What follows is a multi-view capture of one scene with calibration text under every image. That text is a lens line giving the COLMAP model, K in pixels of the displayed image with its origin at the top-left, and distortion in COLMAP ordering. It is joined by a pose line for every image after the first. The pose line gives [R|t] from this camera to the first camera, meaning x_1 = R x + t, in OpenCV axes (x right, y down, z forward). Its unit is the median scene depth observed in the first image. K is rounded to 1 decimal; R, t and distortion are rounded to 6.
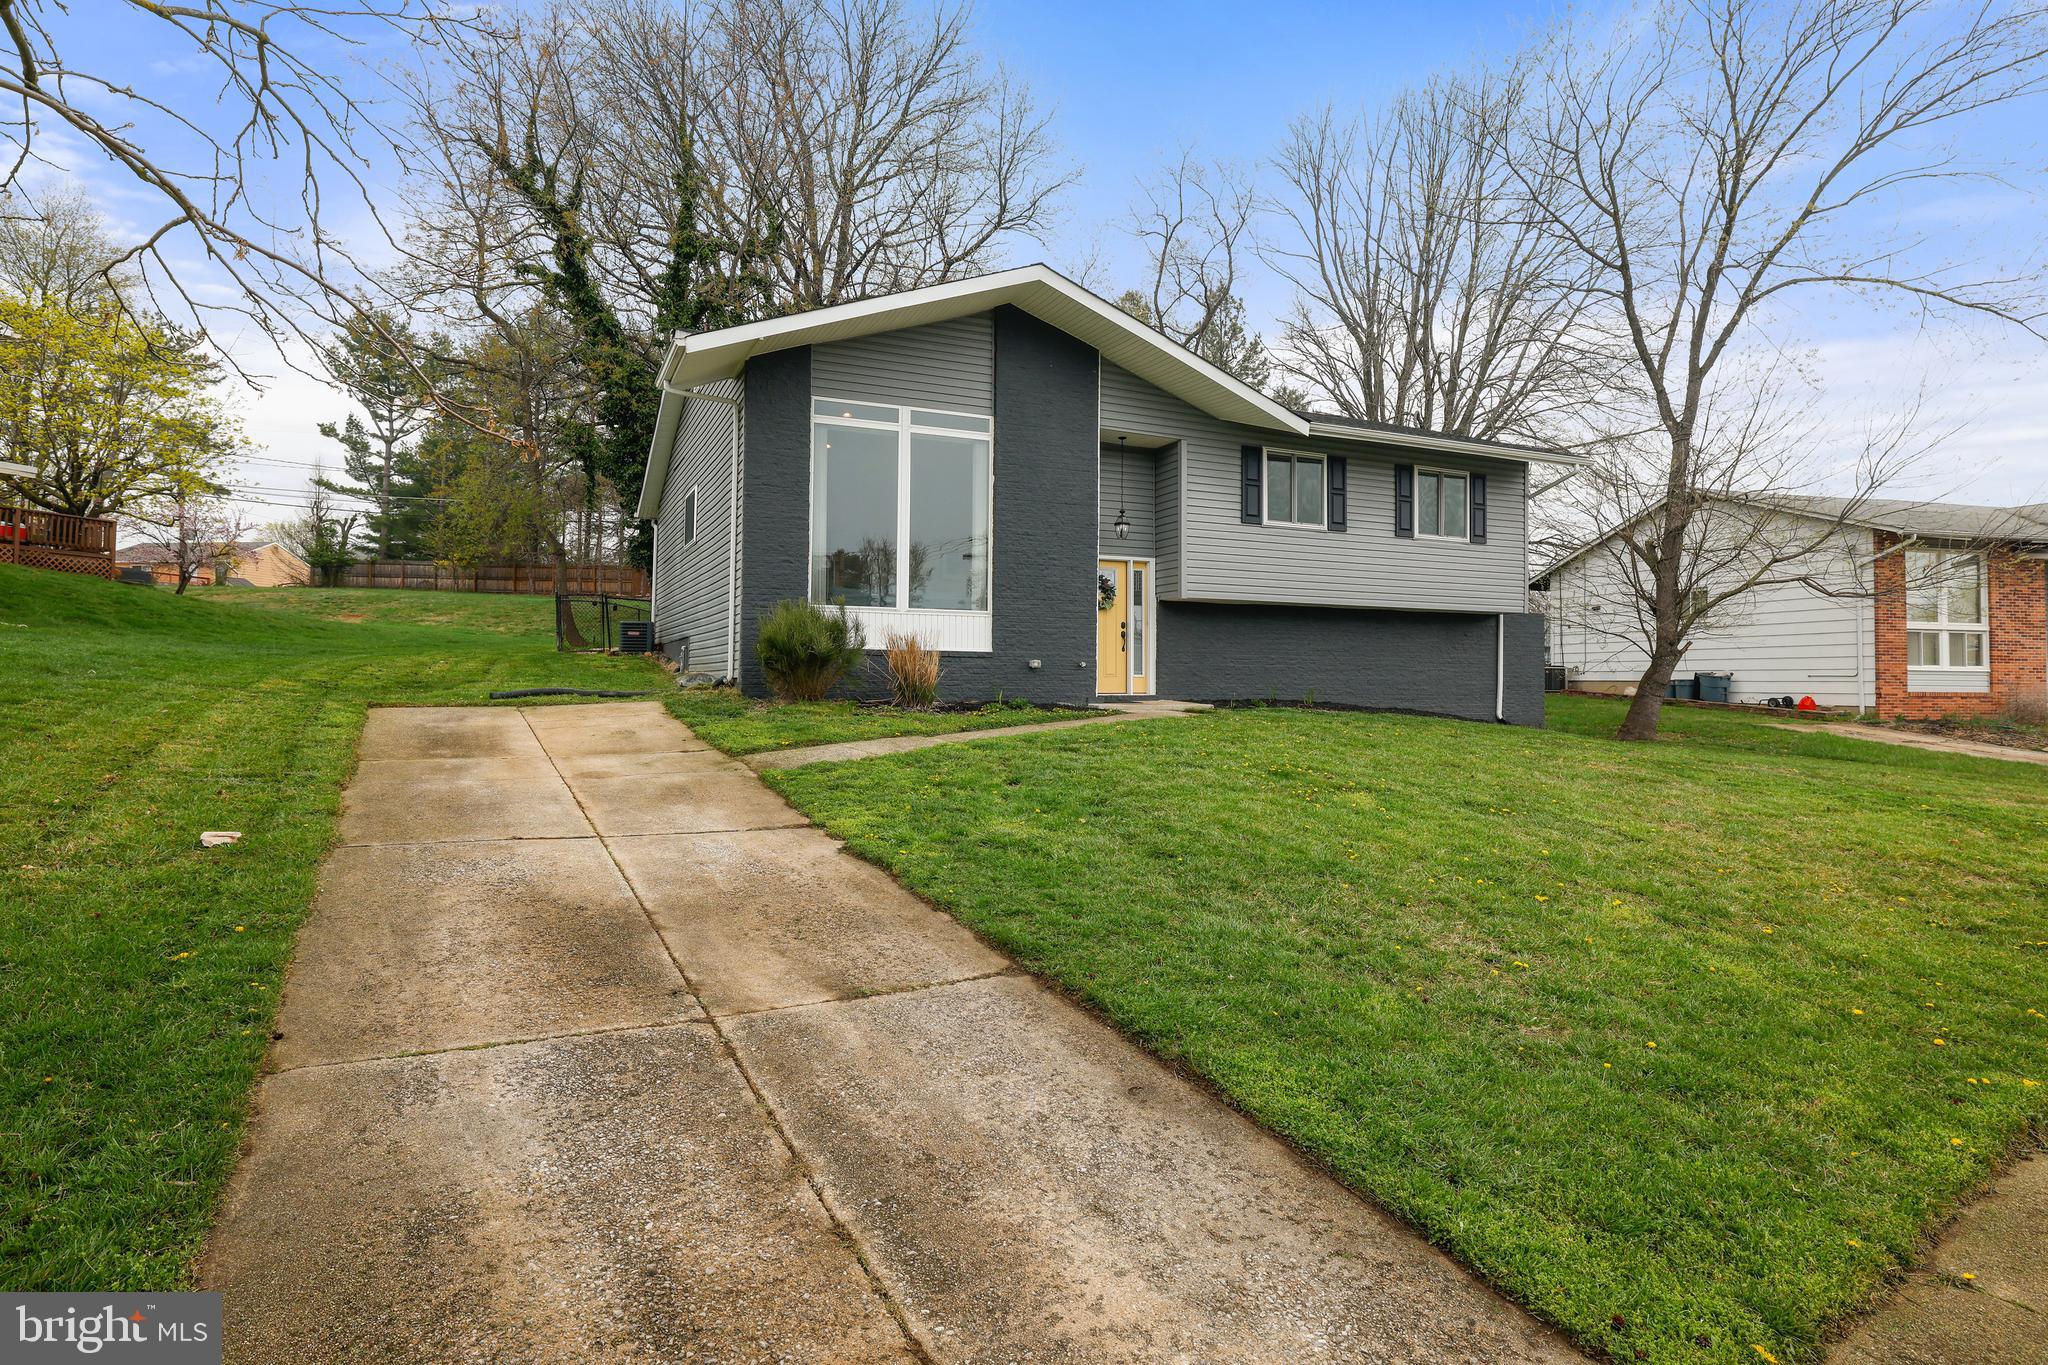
lens RADIAL K [[1084.8, 0, 1026.3], [0, 1084.8, 686.2], [0, 0, 1]] dist [0.000126, 0.001665]
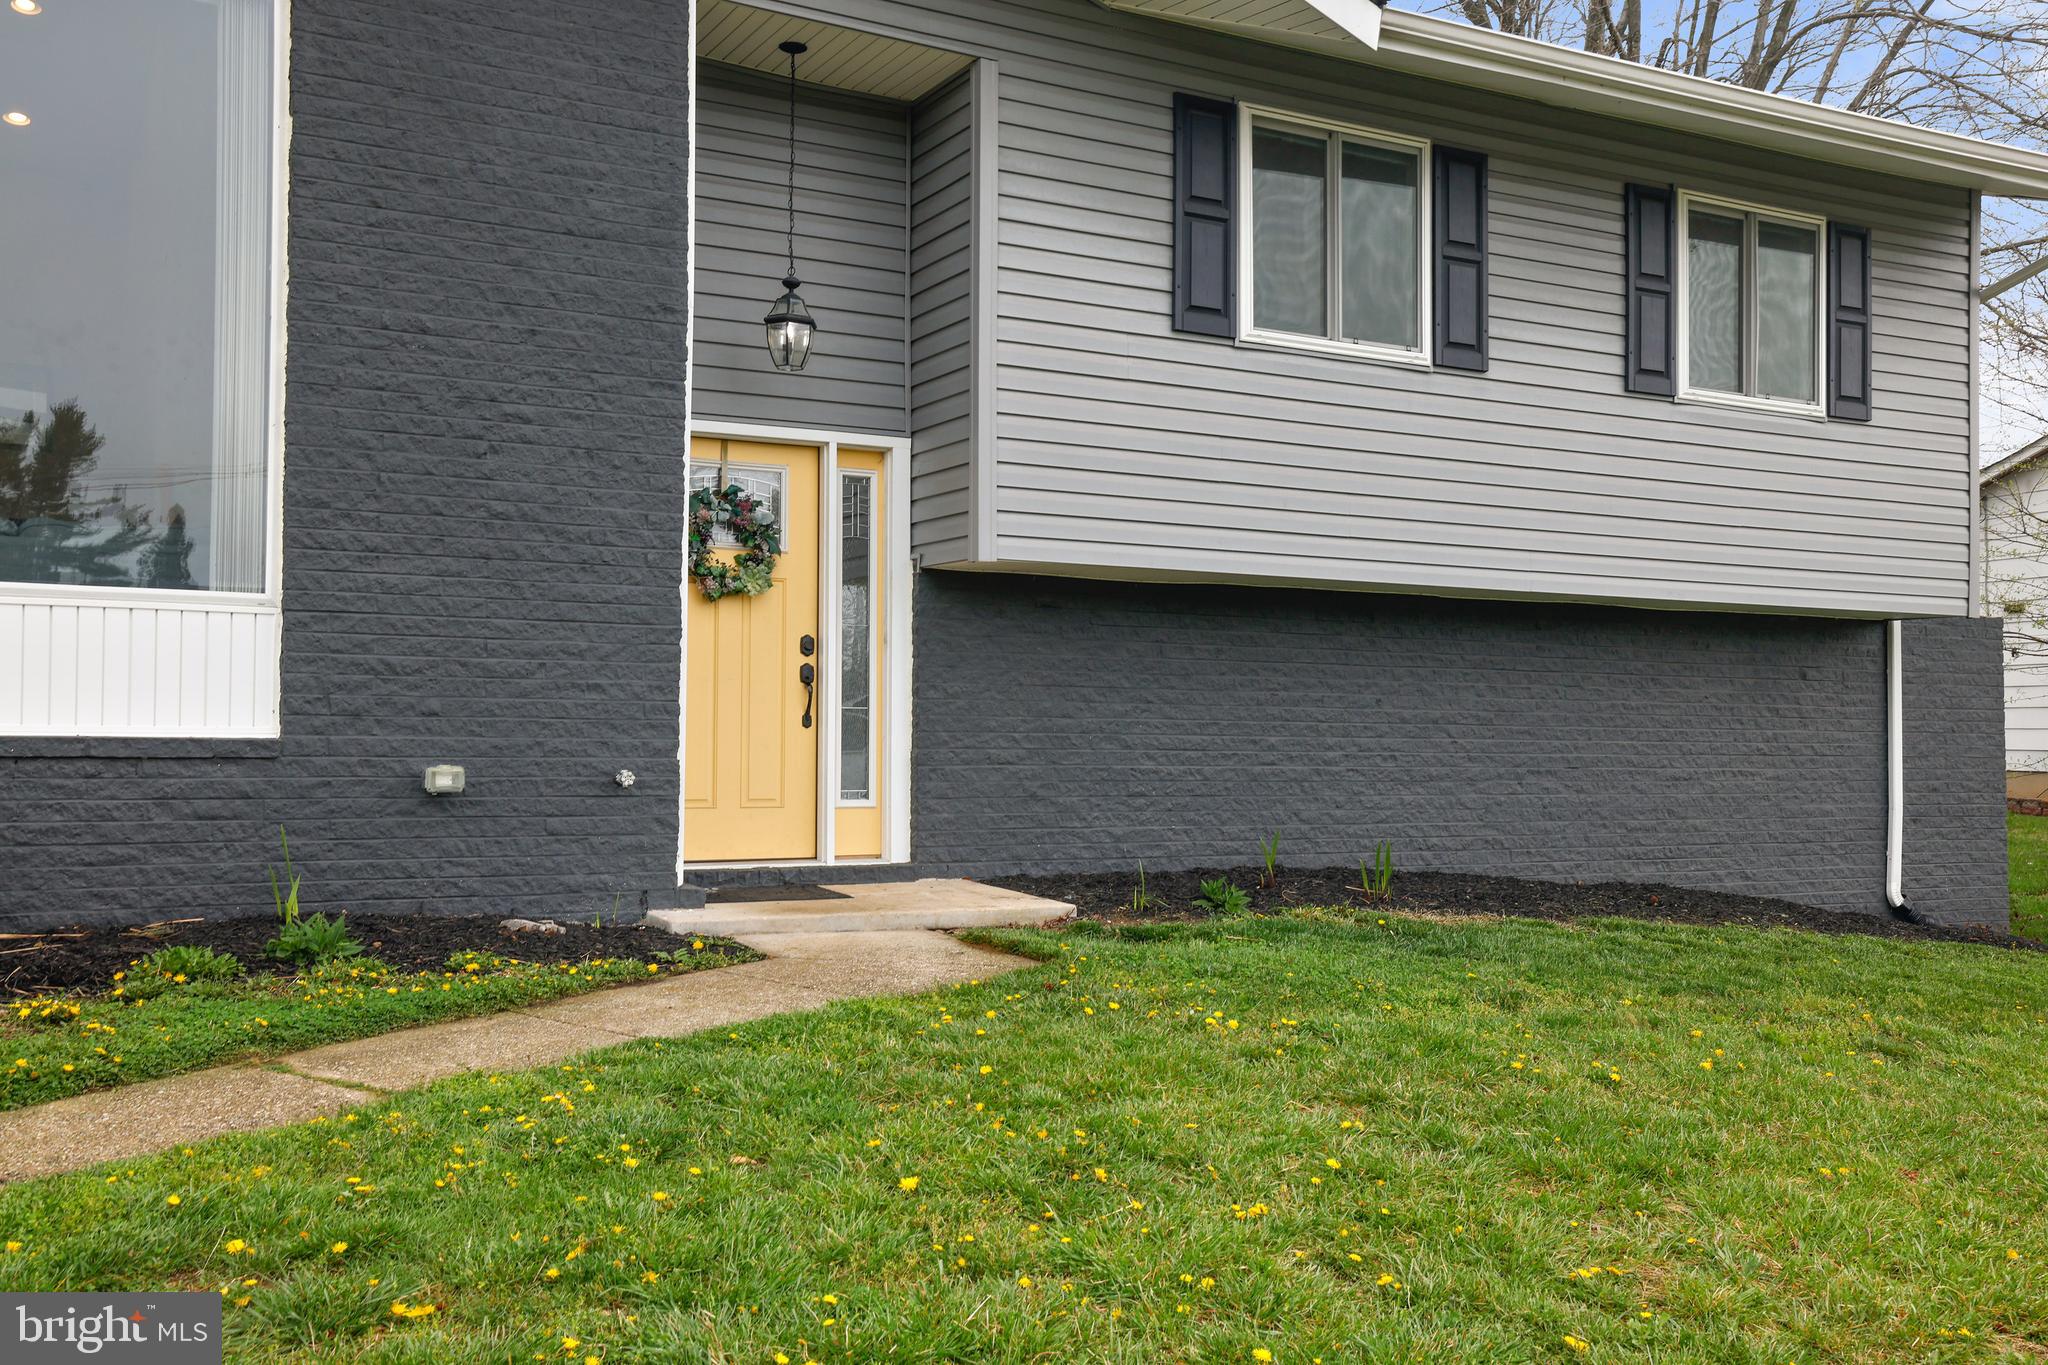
lens RADIAL K [[2019.8, 0, 1020.6], [0, 2019.8, 679.8], [0, 0, 1]] dist [0.084735, 0.000000]
pose [[0.996448, 0.006680, 0.083941, 0.102865], [-0.003926, 0.999450, -0.032932, -0.026790], [-0.084115, 0.032485, 0.995926, 0.403782]]
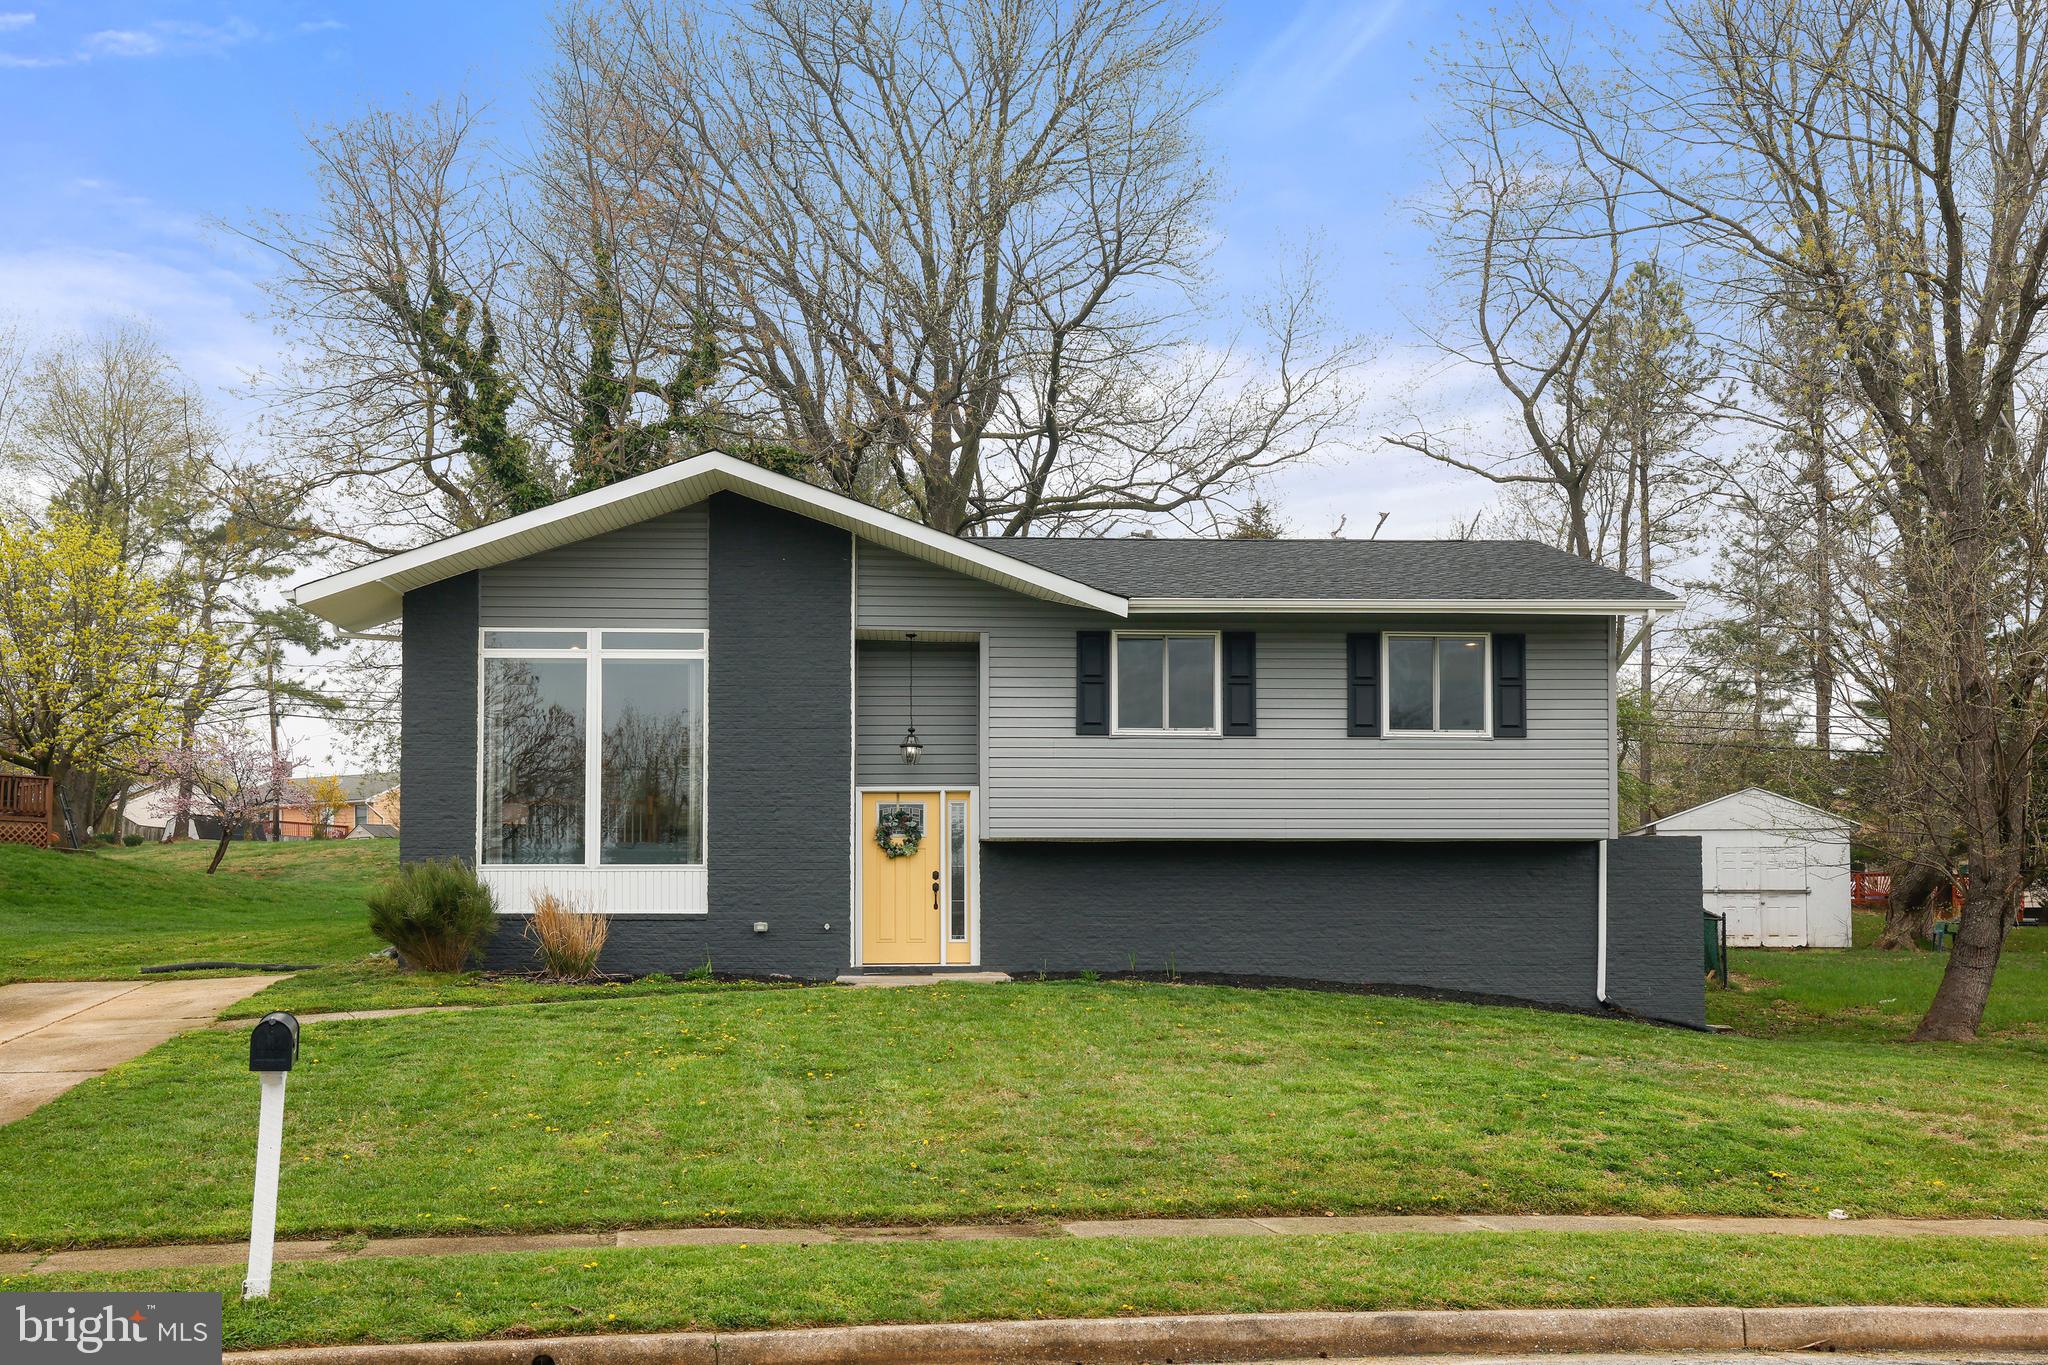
lens RADIAL K [[2019.8, 0, 1027.4], [0, 2019.8, 877.2], [0, 0, 1]] dist [0.084735, 0.000000]
pose [[0.928232, -0.022632, -0.371312, 0.677135], [0.005414, 0.998864, -0.047349, 0.012983], [0.371962, 0.041940, 0.927300, -0.295401]]
